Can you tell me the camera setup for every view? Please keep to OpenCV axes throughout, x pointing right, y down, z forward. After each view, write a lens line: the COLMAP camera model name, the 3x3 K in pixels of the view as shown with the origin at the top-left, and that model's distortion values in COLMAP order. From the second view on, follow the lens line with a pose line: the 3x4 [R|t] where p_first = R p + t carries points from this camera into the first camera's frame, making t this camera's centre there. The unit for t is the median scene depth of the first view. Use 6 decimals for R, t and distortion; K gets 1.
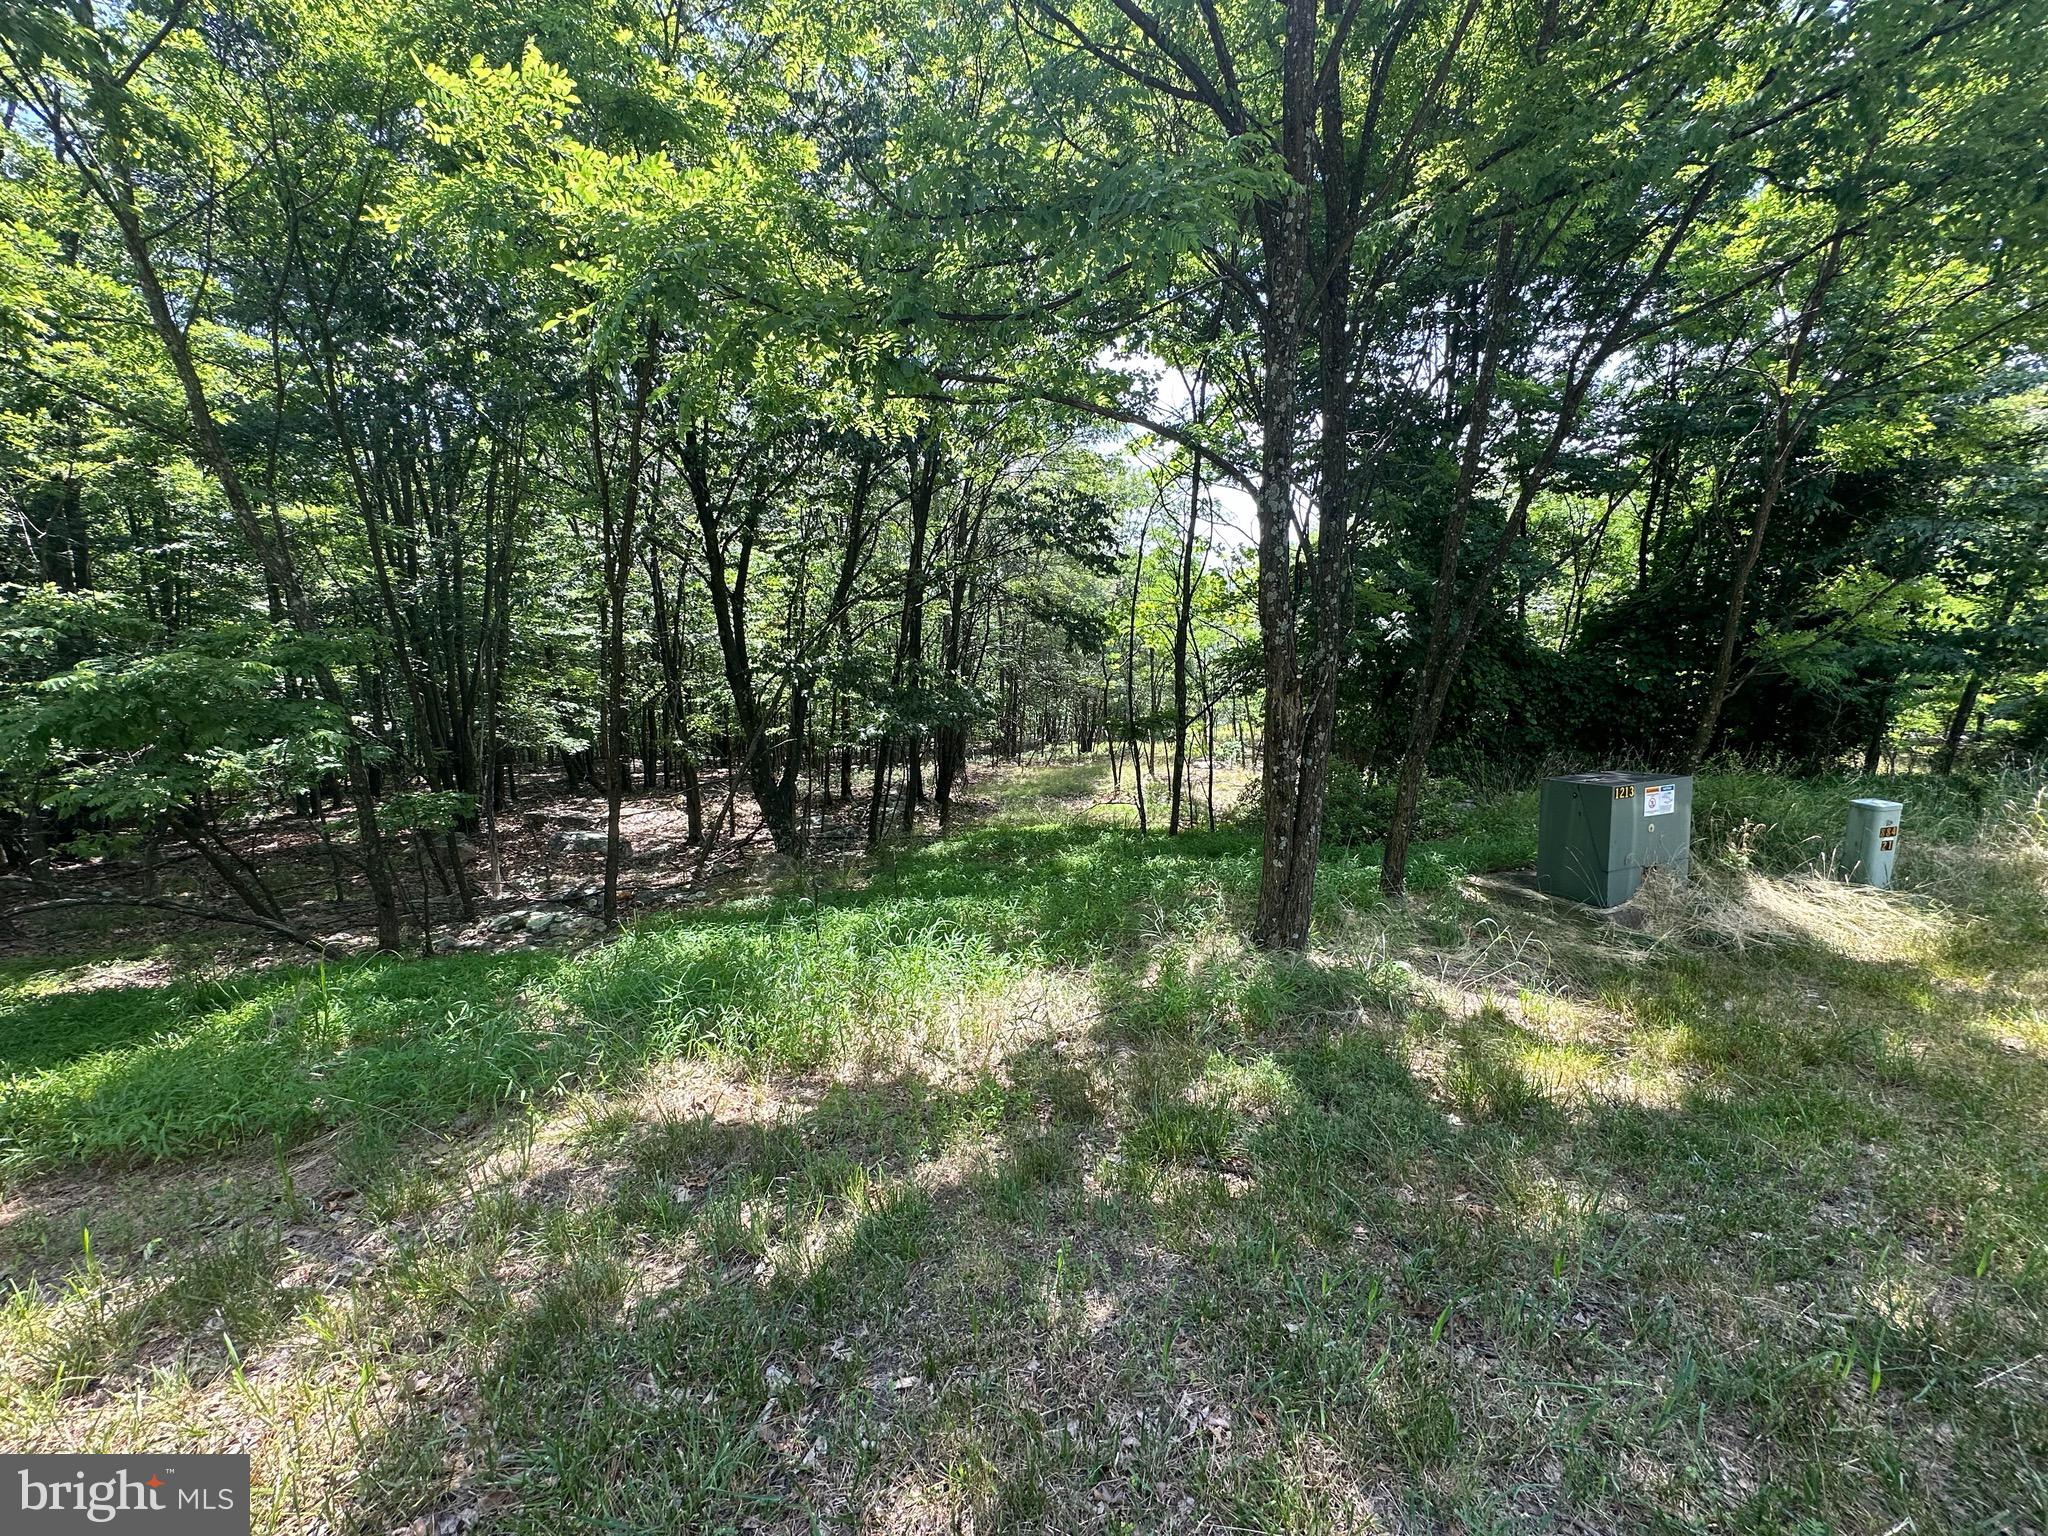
lens RADIAL K [[827.8, 0, 1020.0], [0, 827.8, 761.3], [0, 0, 1]] dist [0.021534, 0.000046]
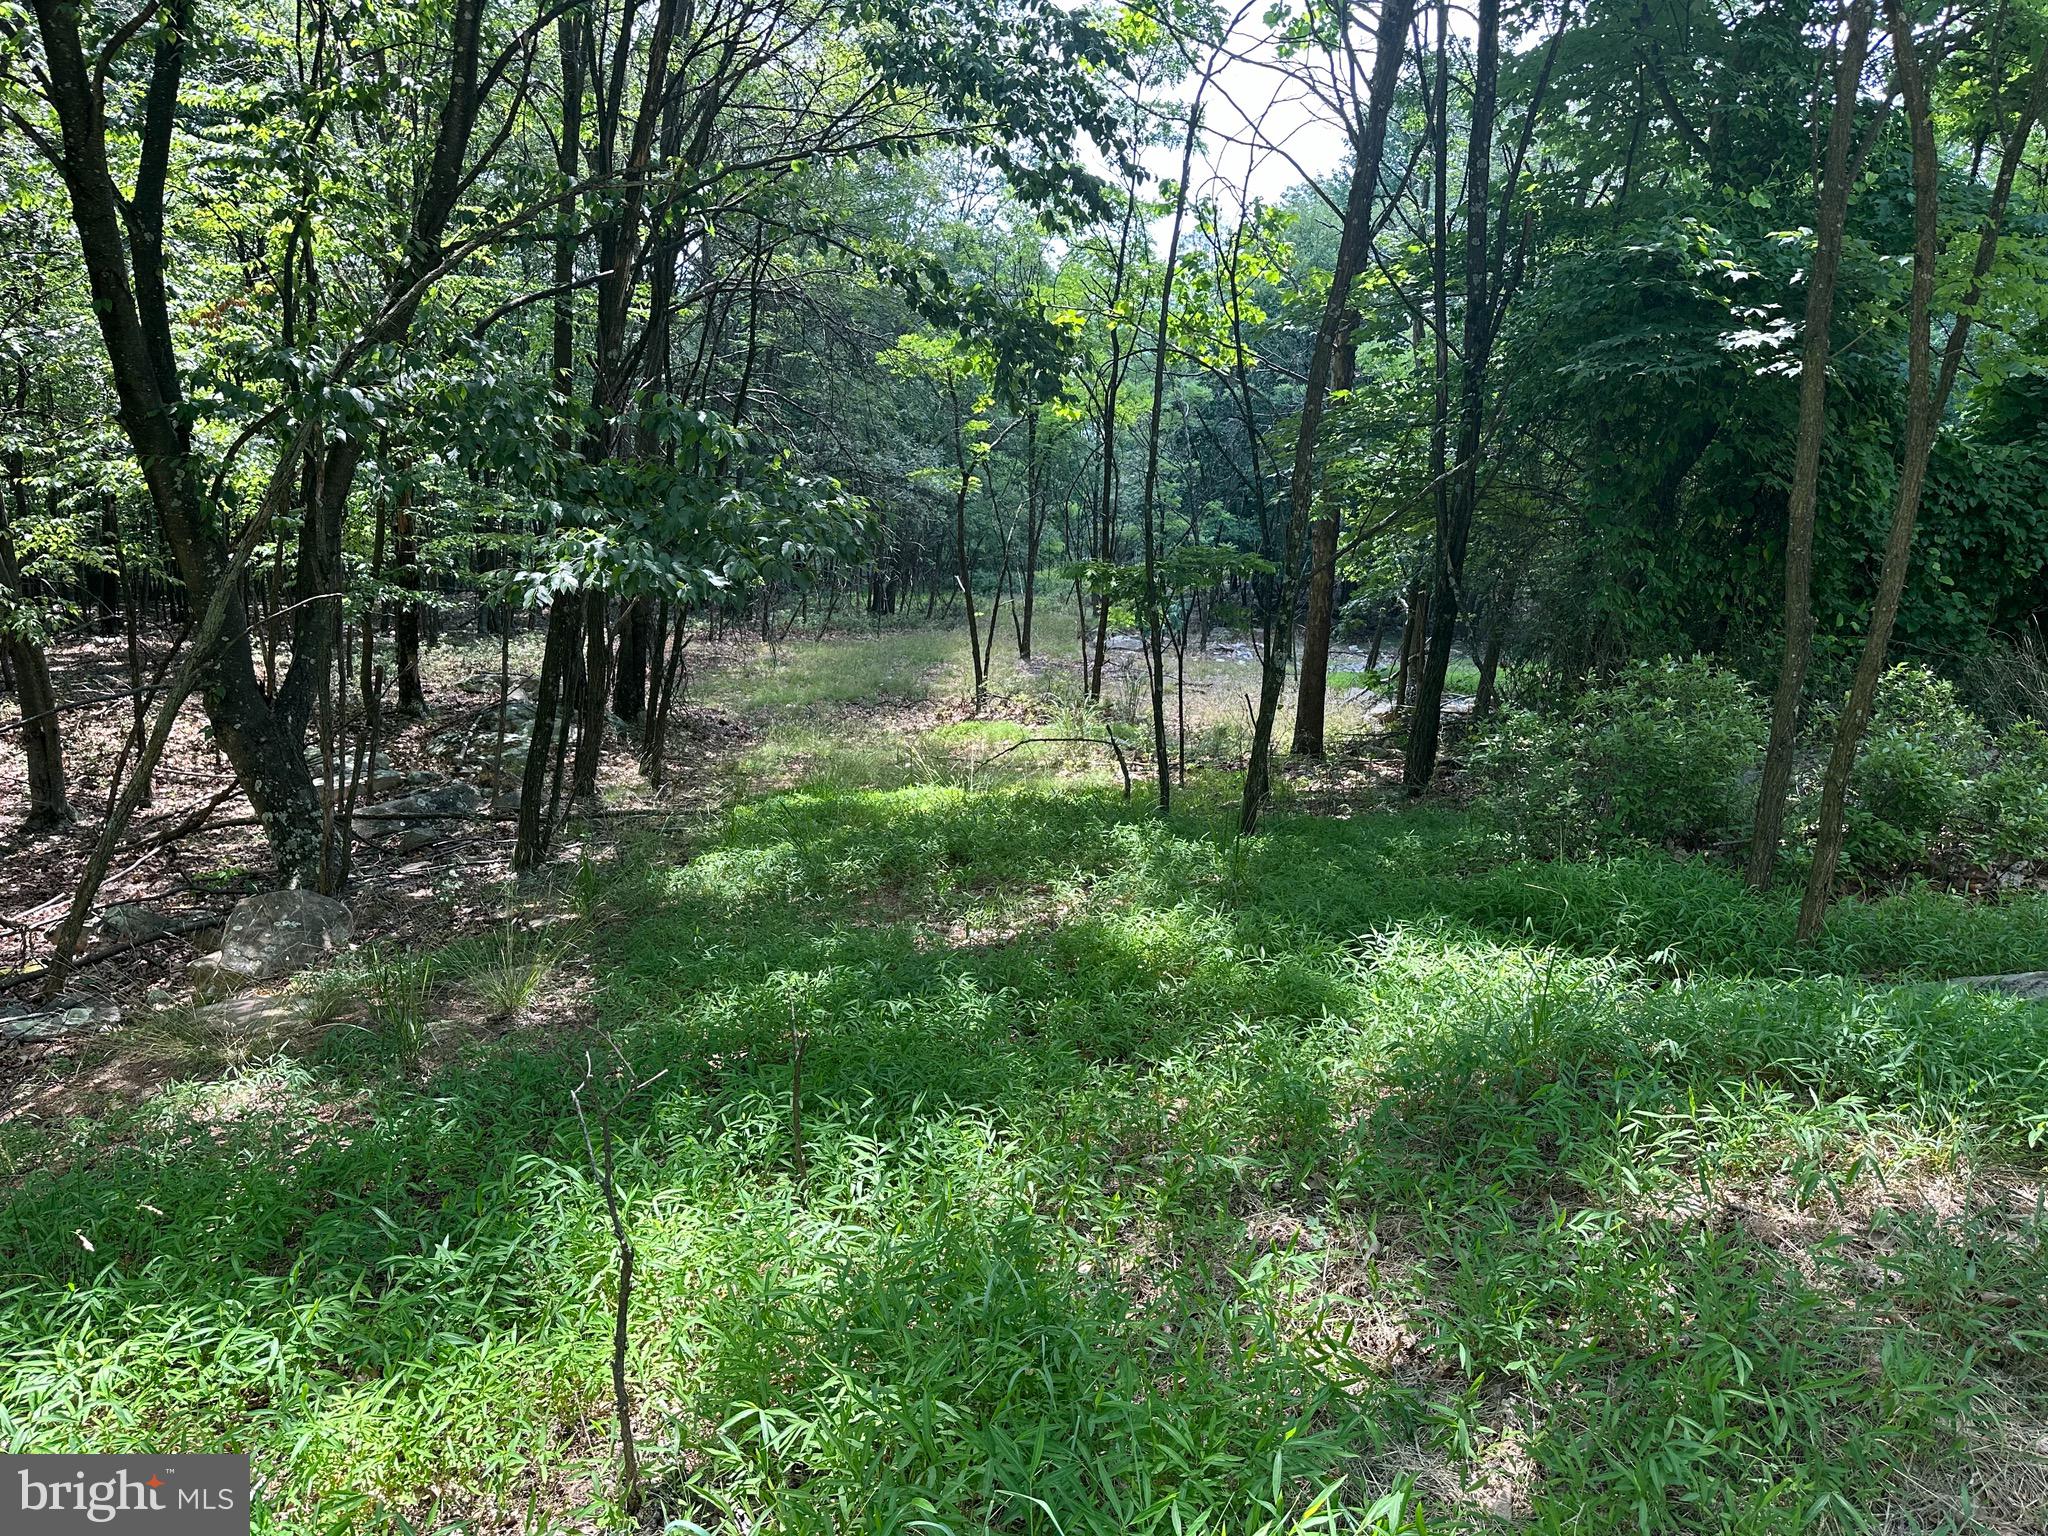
lens RADIAL K [[1461.3, 0, 1025.6], [0, 1461.3, 754.6], [0, 0, 1]] dist [0.121986, -0.124401]
pose [[0.978752, -0.009103, 0.204847, -0.059032], [-0.008990, 0.996149, 0.087218, -0.008805], [-0.204852, -0.087206, 0.974900, 0.148885]]
